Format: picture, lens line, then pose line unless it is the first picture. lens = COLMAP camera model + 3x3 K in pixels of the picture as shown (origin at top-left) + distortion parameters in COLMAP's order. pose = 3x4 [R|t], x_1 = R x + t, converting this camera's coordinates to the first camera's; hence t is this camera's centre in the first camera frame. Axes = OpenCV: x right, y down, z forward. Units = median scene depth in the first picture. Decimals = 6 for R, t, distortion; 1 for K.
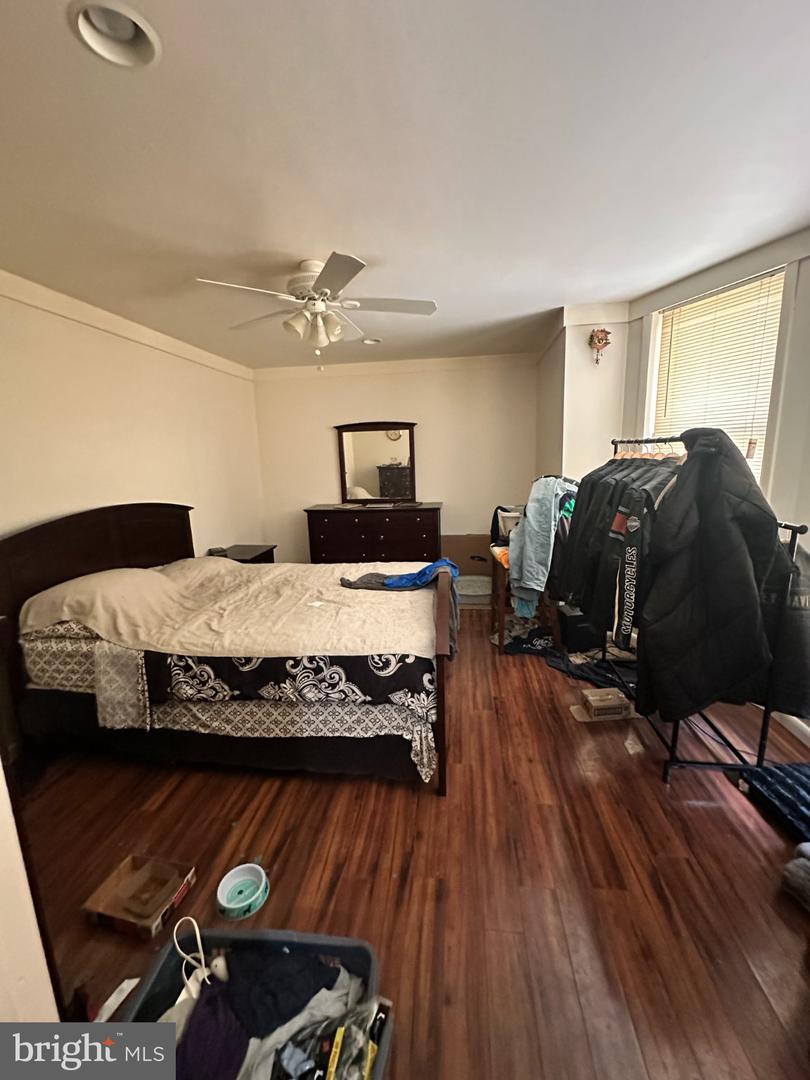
lens RADIAL K [[432.5, 0, 405.0], [0, 432.5, 540.0], [0, 0, 1]] dist [-0.001383, 0.000154]
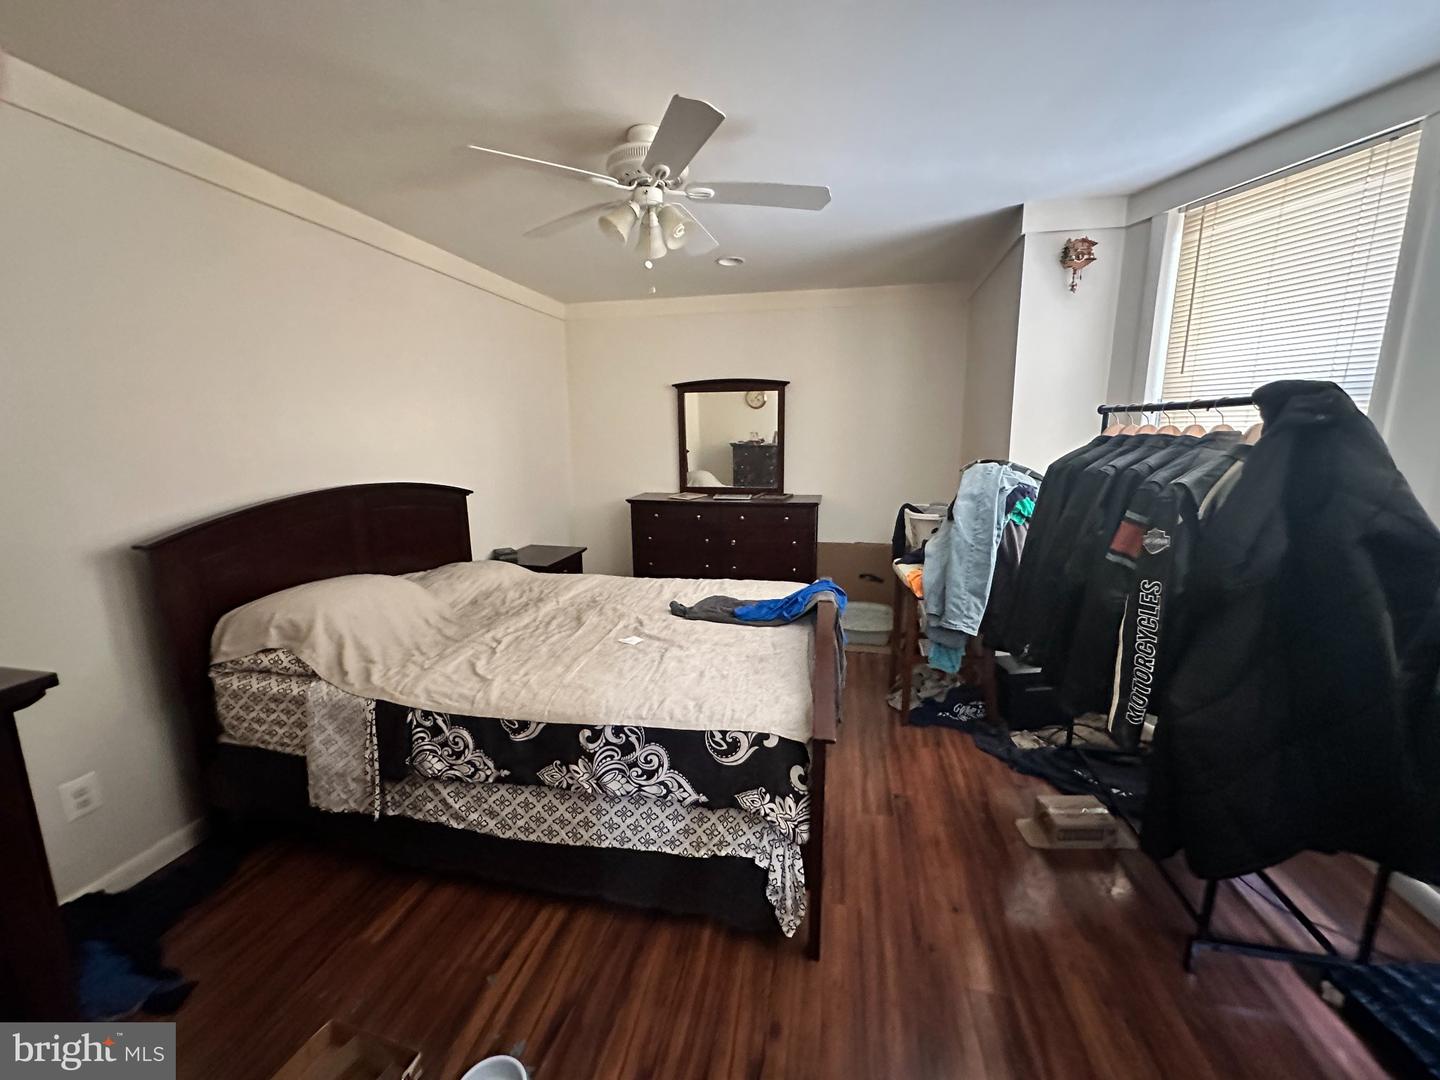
lens RADIAL K [[576.6, 0, 720.0], [0, 576.6, 540.0], [0, 0, 1]] dist [-0.001383, 0.000154]
pose [[0.996285, 0.038481, -0.077048, -0.007865], [-0.038957, 0.999230, -0.004683, -0.010123], [0.076808, 0.007667, 0.997016, 0.136188]]
